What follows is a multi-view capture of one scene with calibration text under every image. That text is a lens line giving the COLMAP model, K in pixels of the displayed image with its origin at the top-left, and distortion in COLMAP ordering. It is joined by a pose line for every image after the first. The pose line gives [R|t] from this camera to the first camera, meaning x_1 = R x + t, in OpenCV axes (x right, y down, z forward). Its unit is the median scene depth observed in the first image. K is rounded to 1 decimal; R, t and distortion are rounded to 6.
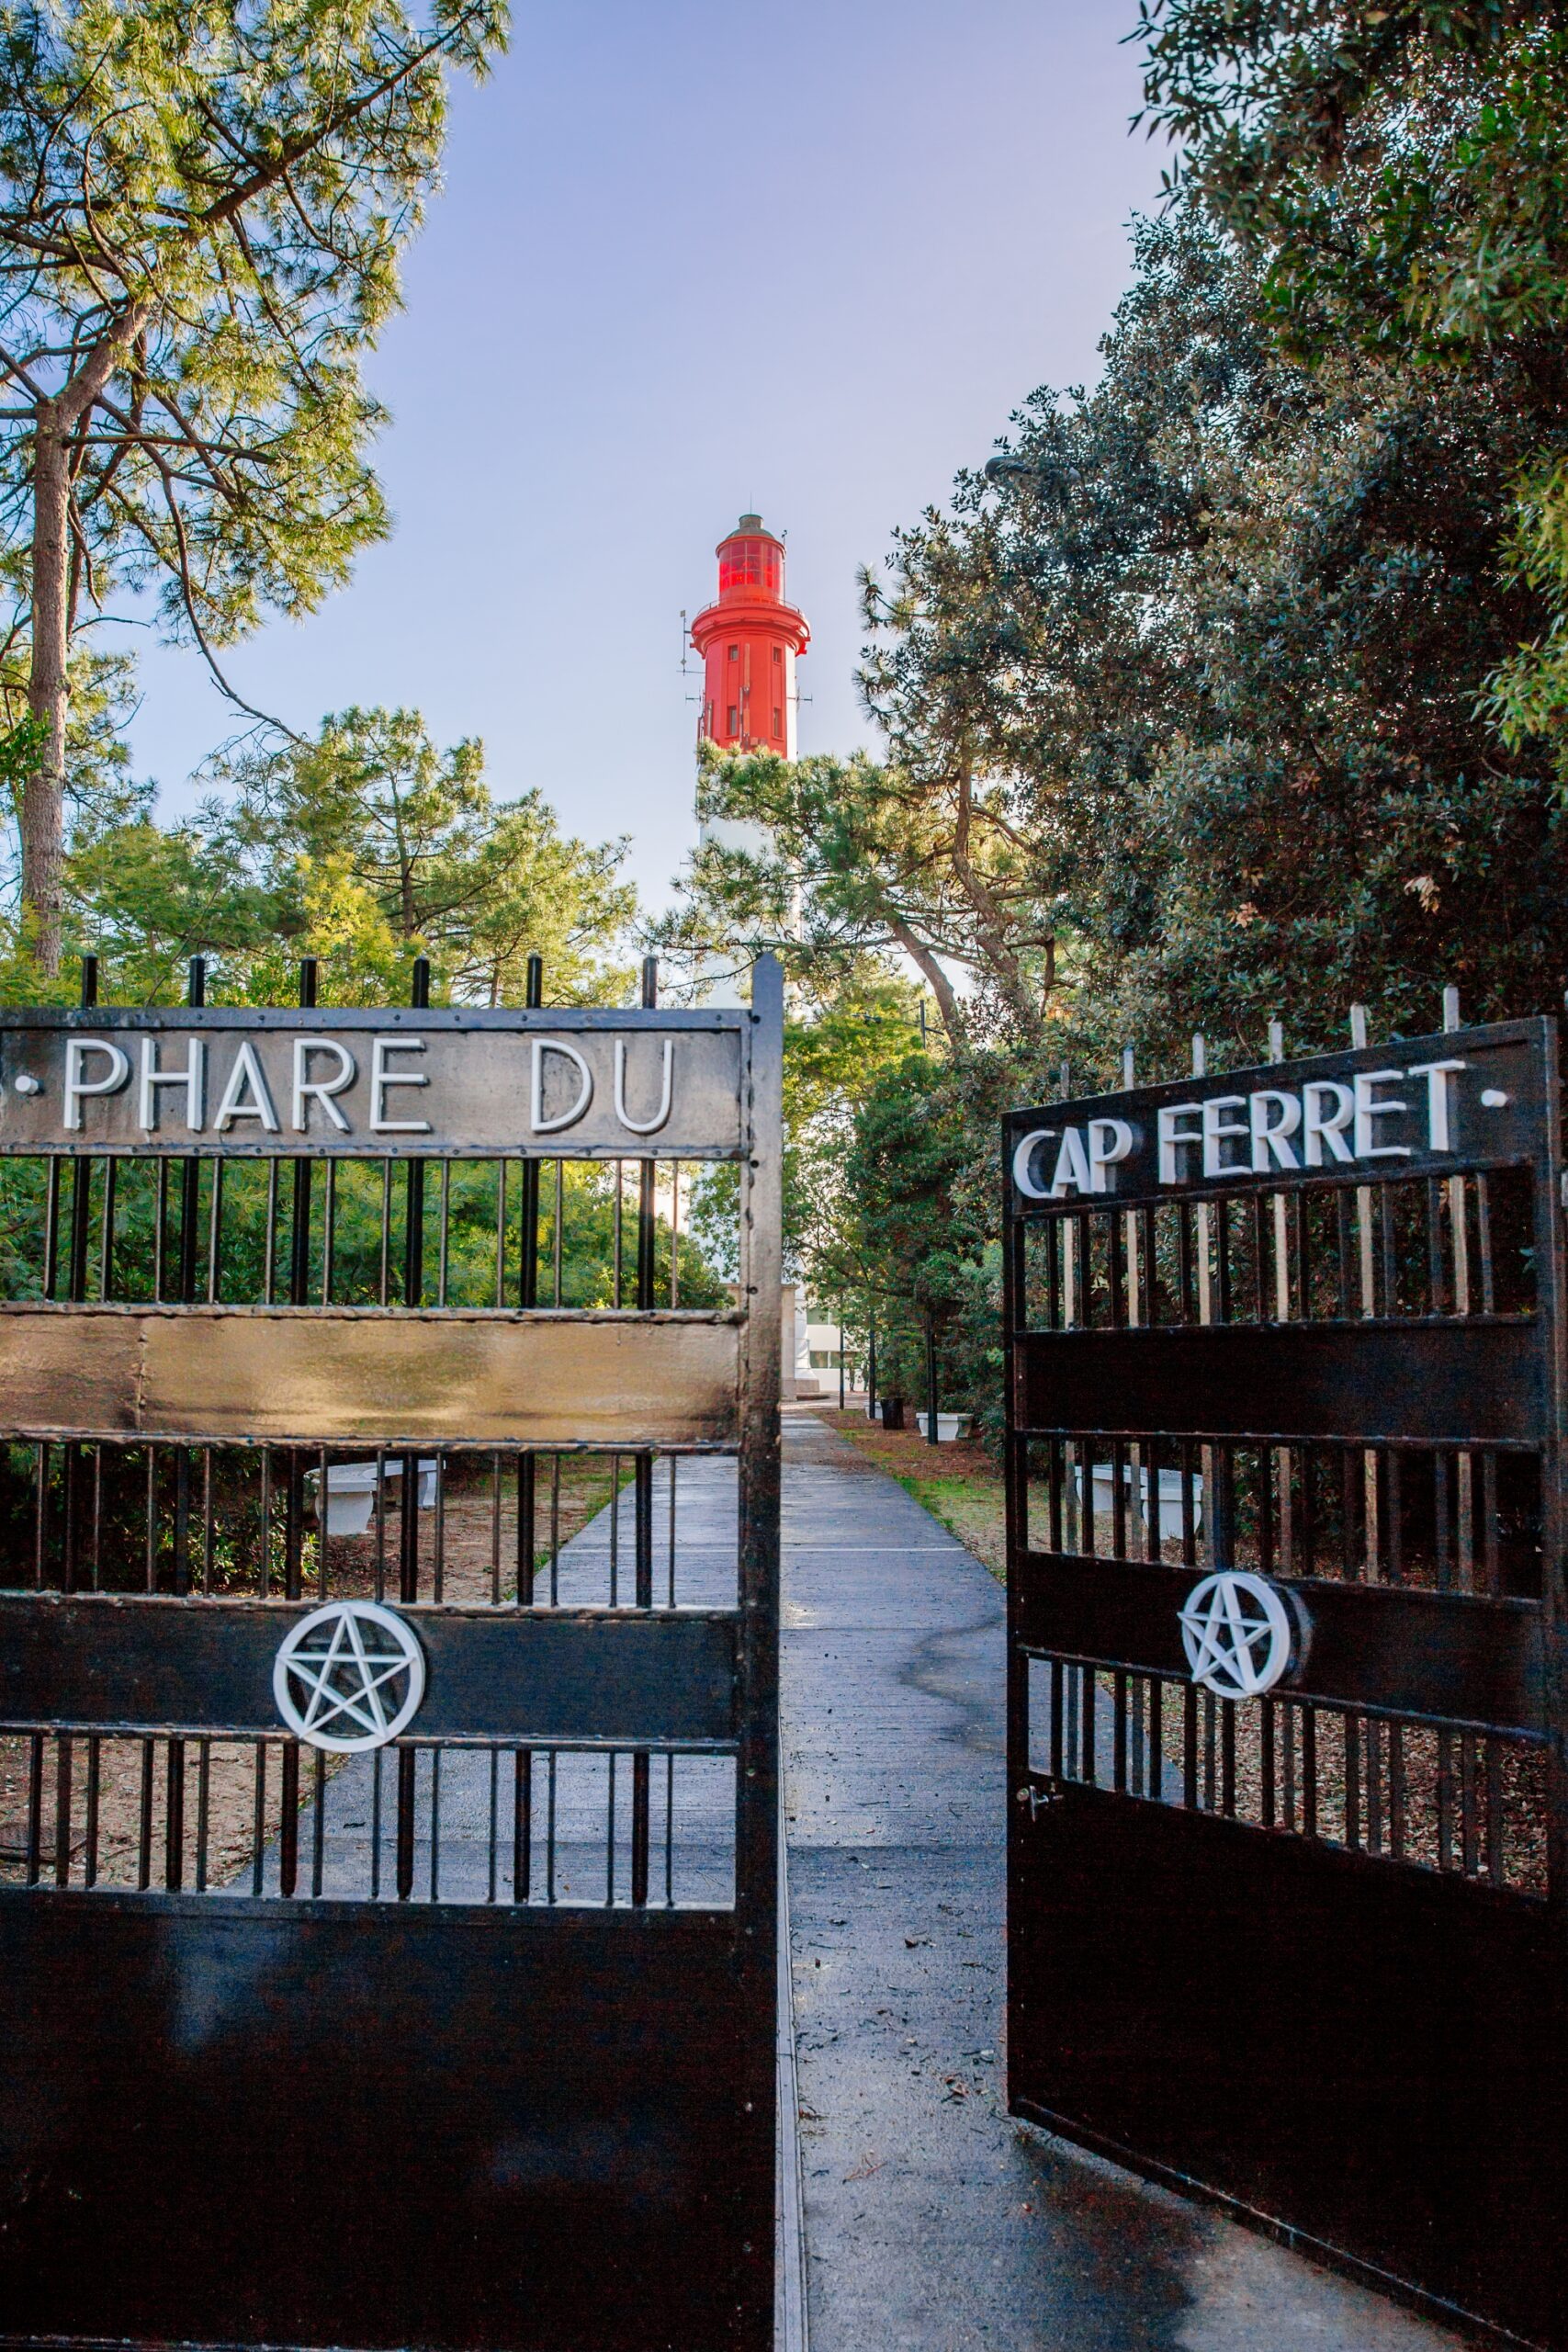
lens RADIAL K [[2087.1, 0, 784.0], [0, 2087.1, 1176.0], [0, 0, 1]] dist [0.000238, 0.000208]
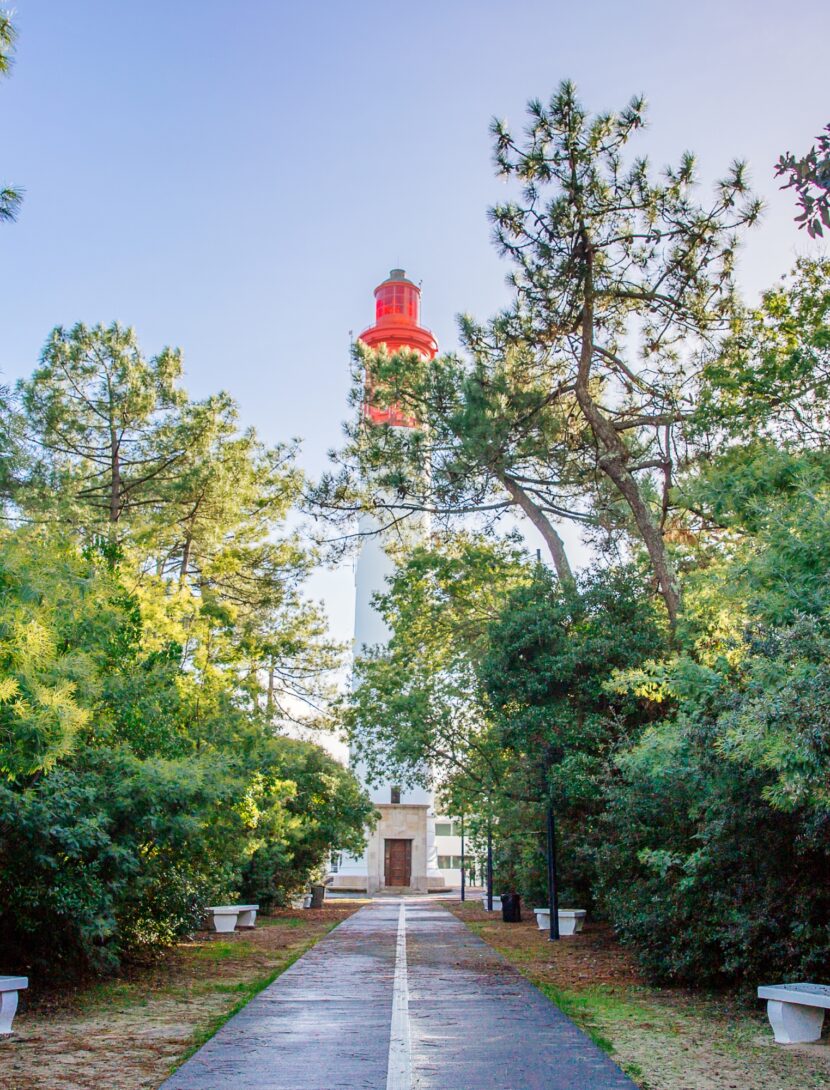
lens RADIAL K [[1193.2, 0, 415.0], [0, 1193.2, 545.0], [0, 0, 1]] dist [-0.082943, -0.002191]
pose [[0.999988, 0.004467, -0.001848, -0.002345], [-0.004720, 0.984812, -0.173562, 0.030249], [0.001045, 0.173568, 0.984821, 0.329325]]
